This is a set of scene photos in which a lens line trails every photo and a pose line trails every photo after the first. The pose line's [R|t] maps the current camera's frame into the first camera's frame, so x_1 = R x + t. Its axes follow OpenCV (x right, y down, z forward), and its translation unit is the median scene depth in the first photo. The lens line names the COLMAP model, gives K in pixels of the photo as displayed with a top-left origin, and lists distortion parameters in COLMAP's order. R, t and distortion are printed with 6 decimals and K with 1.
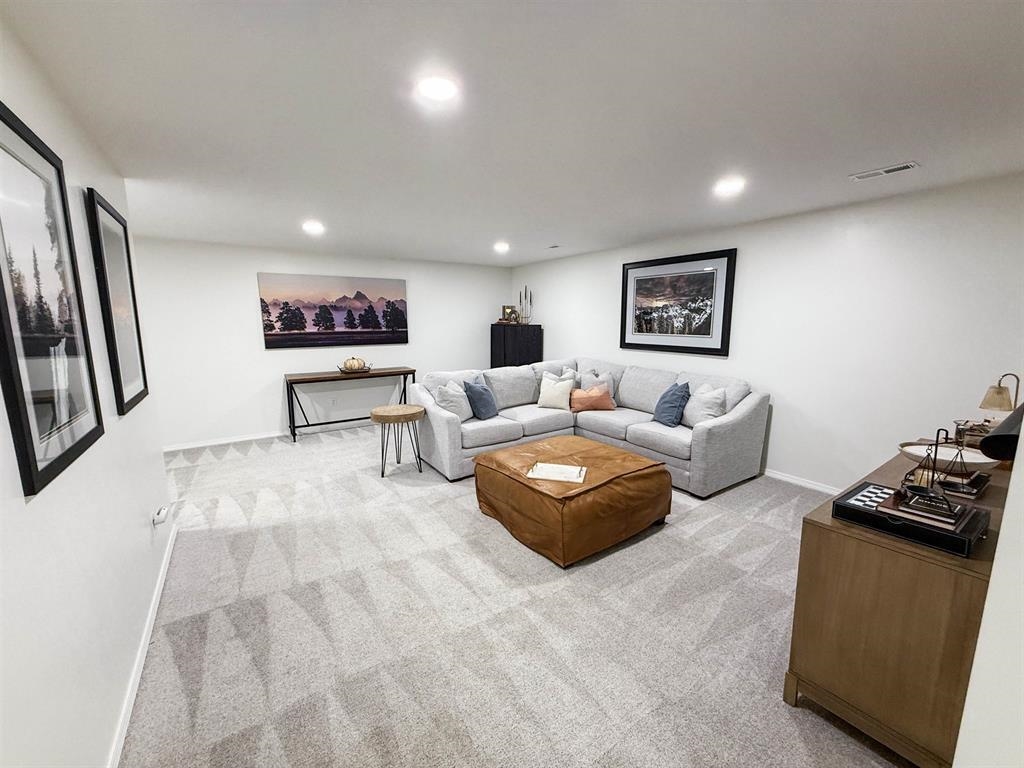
lens RADIAL K [[410.4, 0, 507.8], [0, 410.4, 383.6], [0, 0, 1]] dist [0.000453, -0.000222]
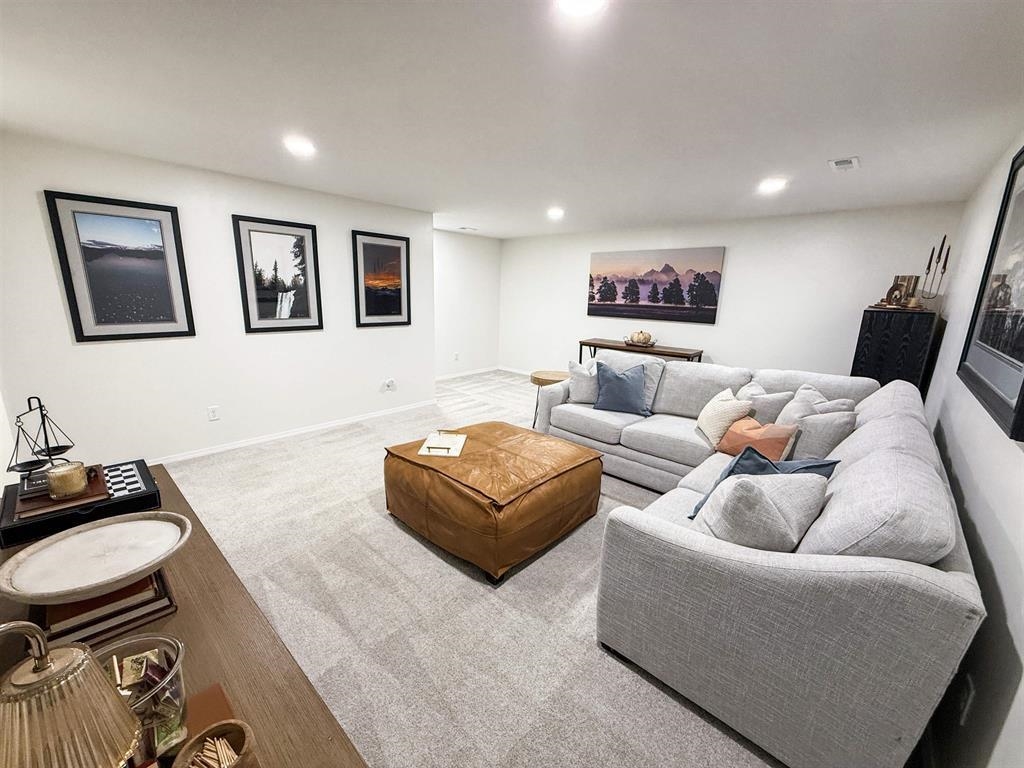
lens RADIAL K [[410.4, 0, 507.8], [0, 410.4, 383.6], [0, 0, 1]] dist [0.000453, -0.000222]
pose [[0.228602, 0.226509, -0.946802, 0.548744], [-0.177048, 0.966010, 0.188356, -0.072886], [0.957285, 0.124570, 0.260935, 0.448114]]
